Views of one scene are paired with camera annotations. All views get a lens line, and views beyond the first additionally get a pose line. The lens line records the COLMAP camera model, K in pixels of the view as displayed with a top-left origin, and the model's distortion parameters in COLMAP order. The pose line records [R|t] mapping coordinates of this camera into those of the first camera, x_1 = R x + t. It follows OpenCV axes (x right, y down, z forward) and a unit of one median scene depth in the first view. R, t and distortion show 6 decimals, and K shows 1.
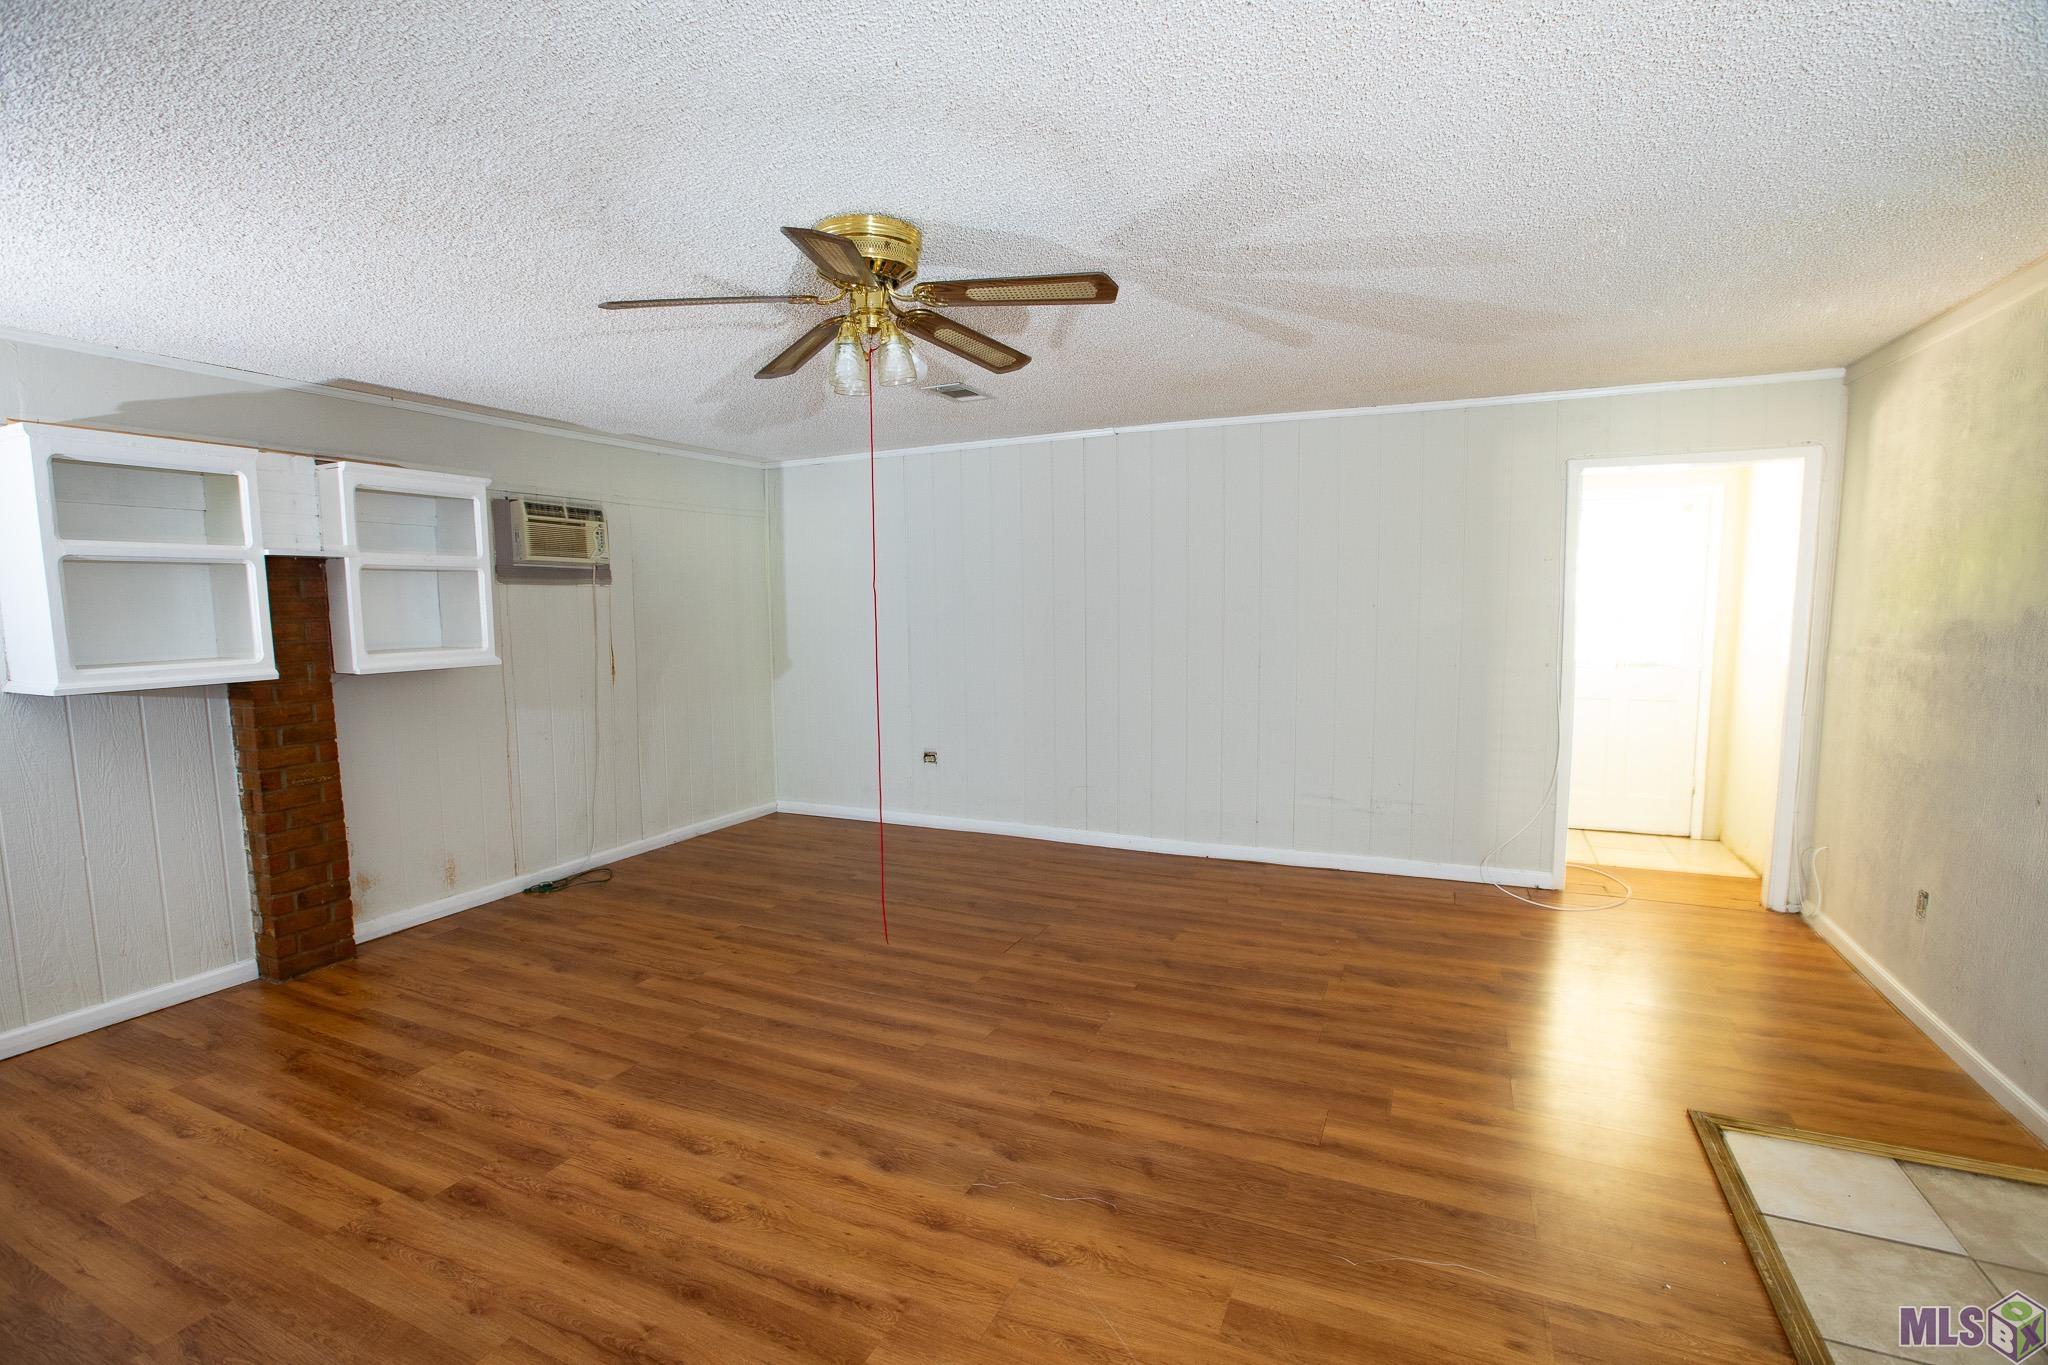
lens RADIAL K [[899.8, 0, 1031.5], [0, 899.8, 687.7], [0, 0, 1]] dist [-0.017984, 0.000023]
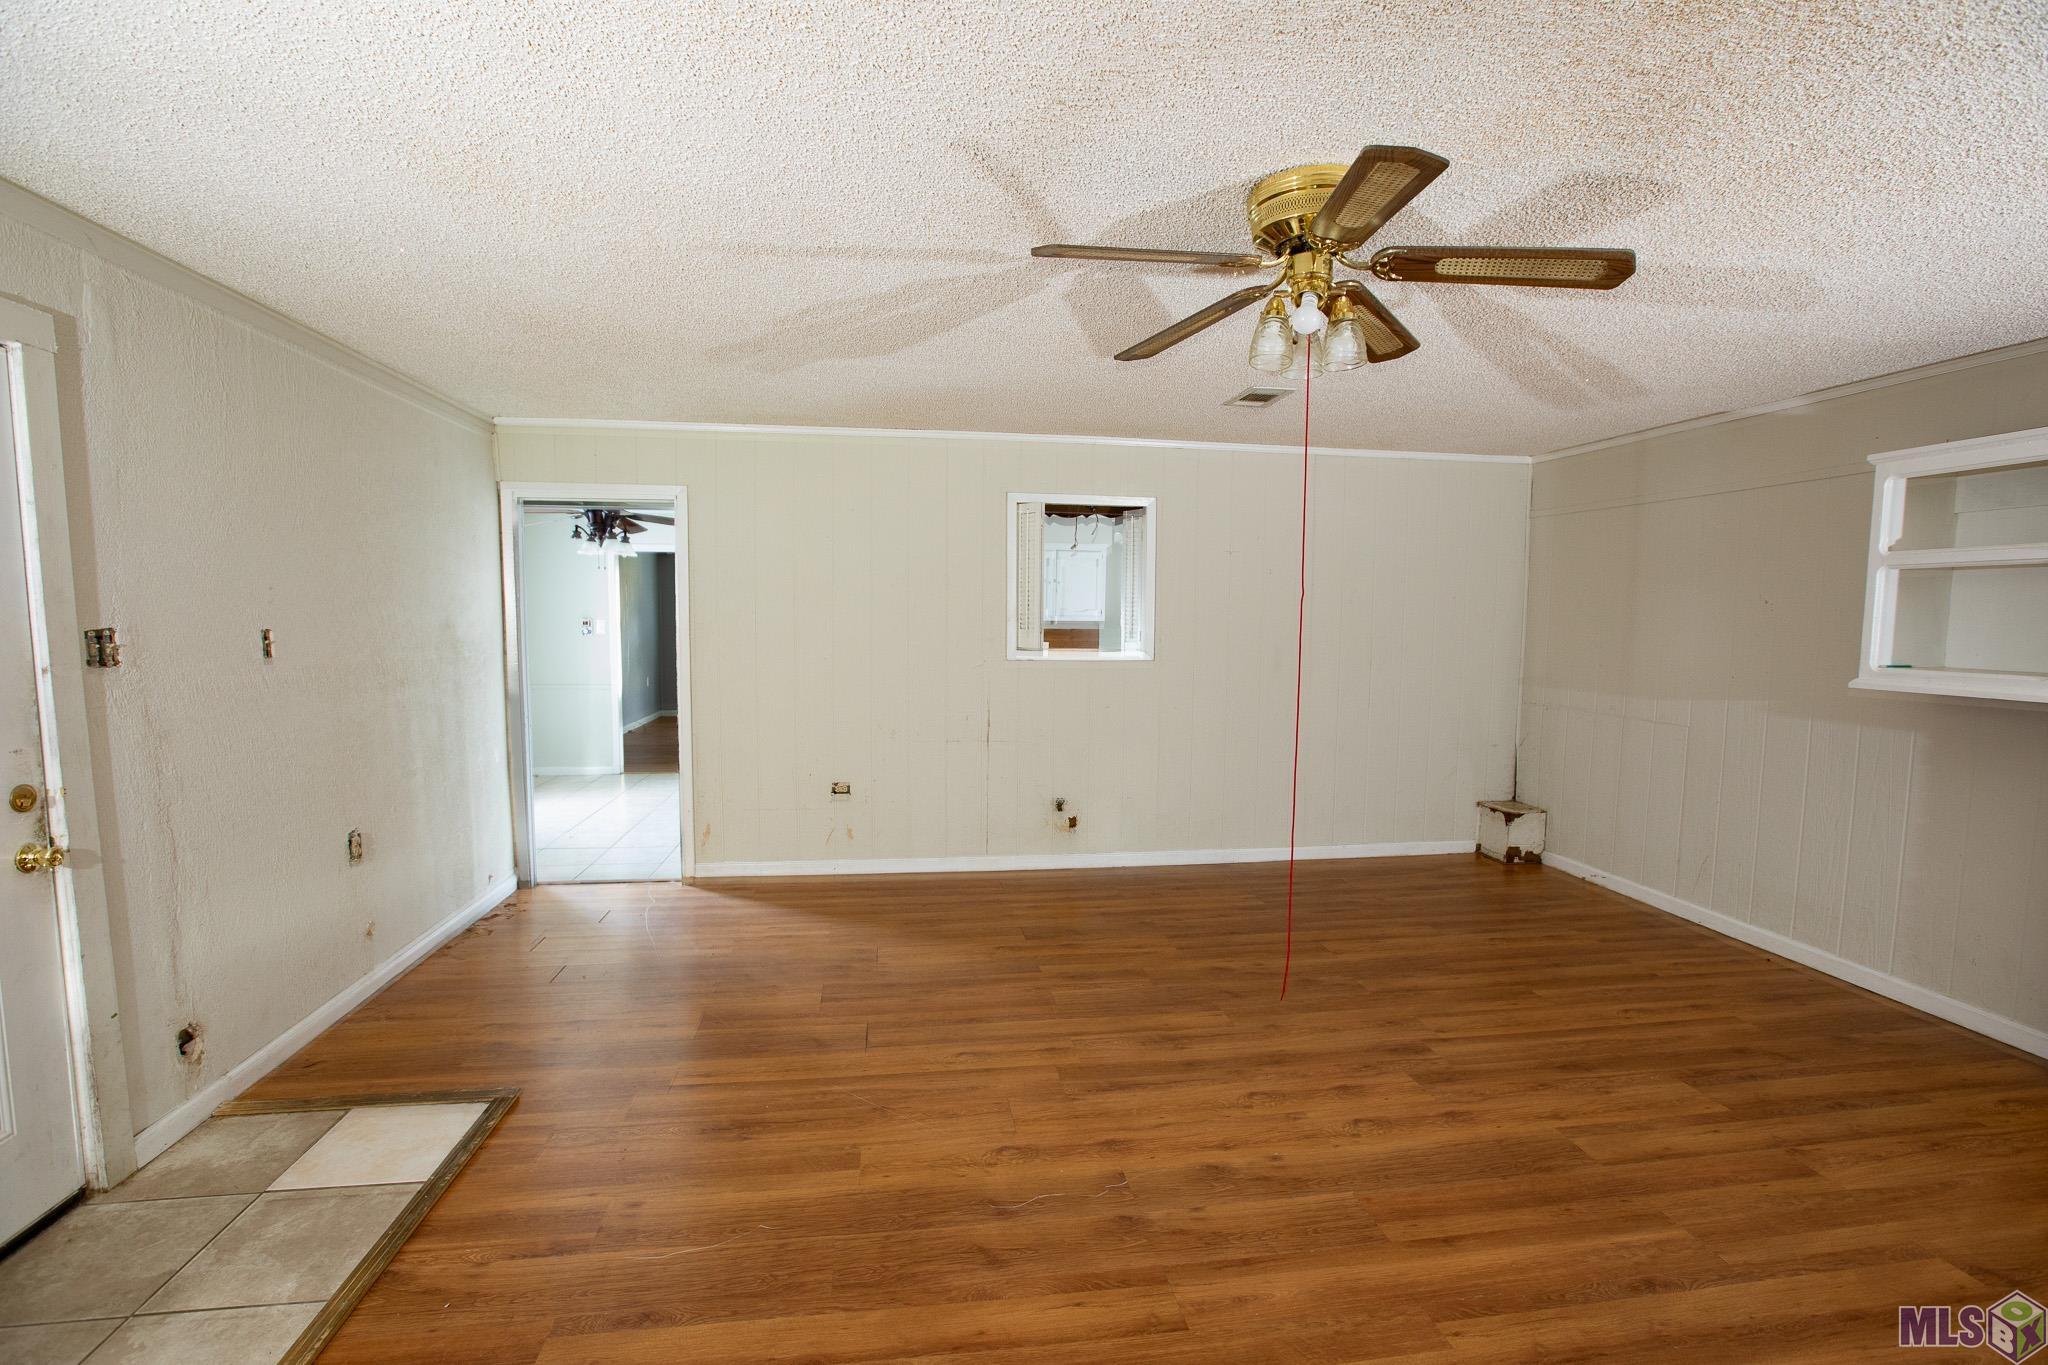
lens RADIAL K [[899.8, 0, 1029.8], [0, 899.8, 685.0], [0, 0, 1]] dist [-0.017984, 0.000023]
pose [[-0.821065, 0.051713, -0.568488, 0.573318], [-0.055008, 0.984086, 0.168966, -0.168747], [0.568179, 0.170004, -0.805153, 1.651703]]
